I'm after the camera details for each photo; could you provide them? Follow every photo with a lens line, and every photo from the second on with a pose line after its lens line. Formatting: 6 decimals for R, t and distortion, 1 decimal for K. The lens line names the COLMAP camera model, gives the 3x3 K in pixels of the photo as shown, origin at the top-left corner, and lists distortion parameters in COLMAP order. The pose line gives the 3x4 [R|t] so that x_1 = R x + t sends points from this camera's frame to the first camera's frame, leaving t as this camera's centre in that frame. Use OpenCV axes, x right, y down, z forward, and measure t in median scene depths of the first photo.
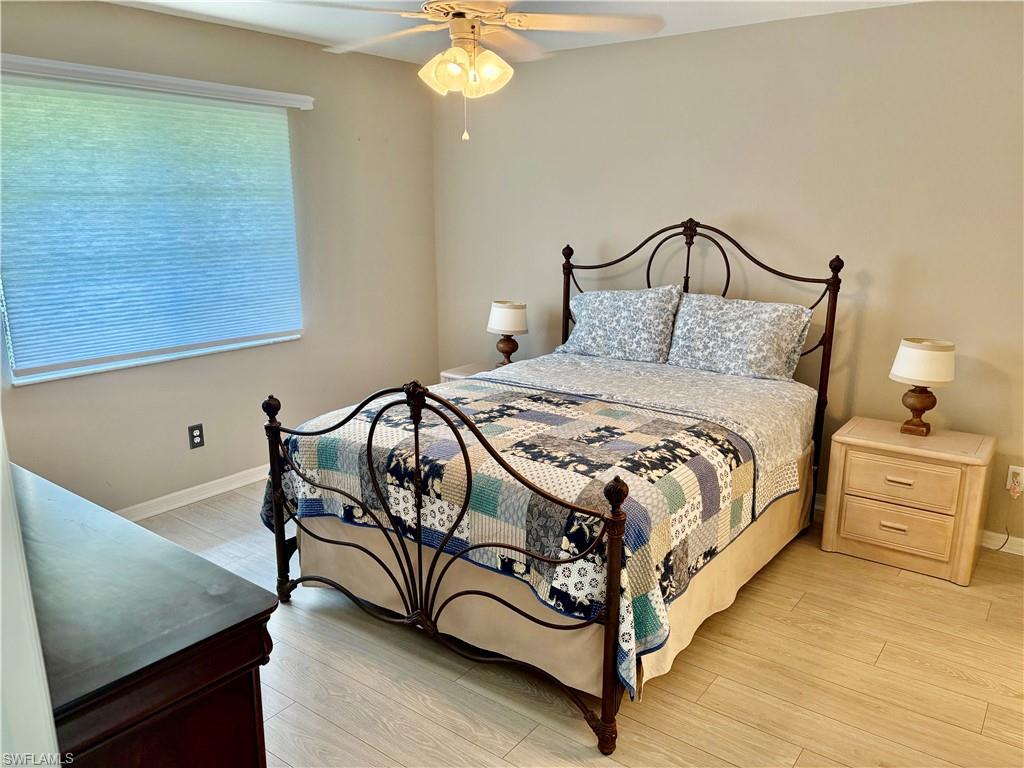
lens RADIAL K [[779.7, 0, 512.0], [0, 779.7, 384.0], [0, 0, 1]] dist [0.064582, -0.004335]
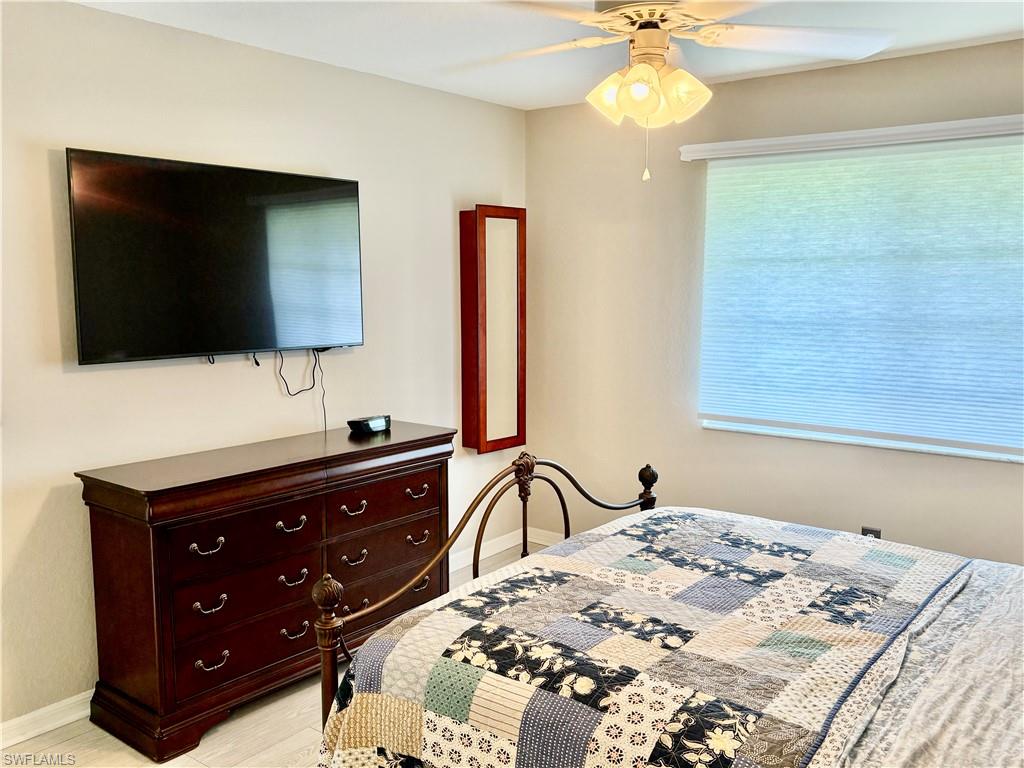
lens RADIAL K [[917.2, 0, 512.0], [0, 917.2, 384.0], [0, 0, 1]] dist [0.003927, -0.002754]
pose [[-0.021111, 0.115692, -0.993061, 0.649980], [-0.232752, 0.965422, 0.117420, -0.142820], [0.972307, 0.233616, 0.006547, 0.691539]]
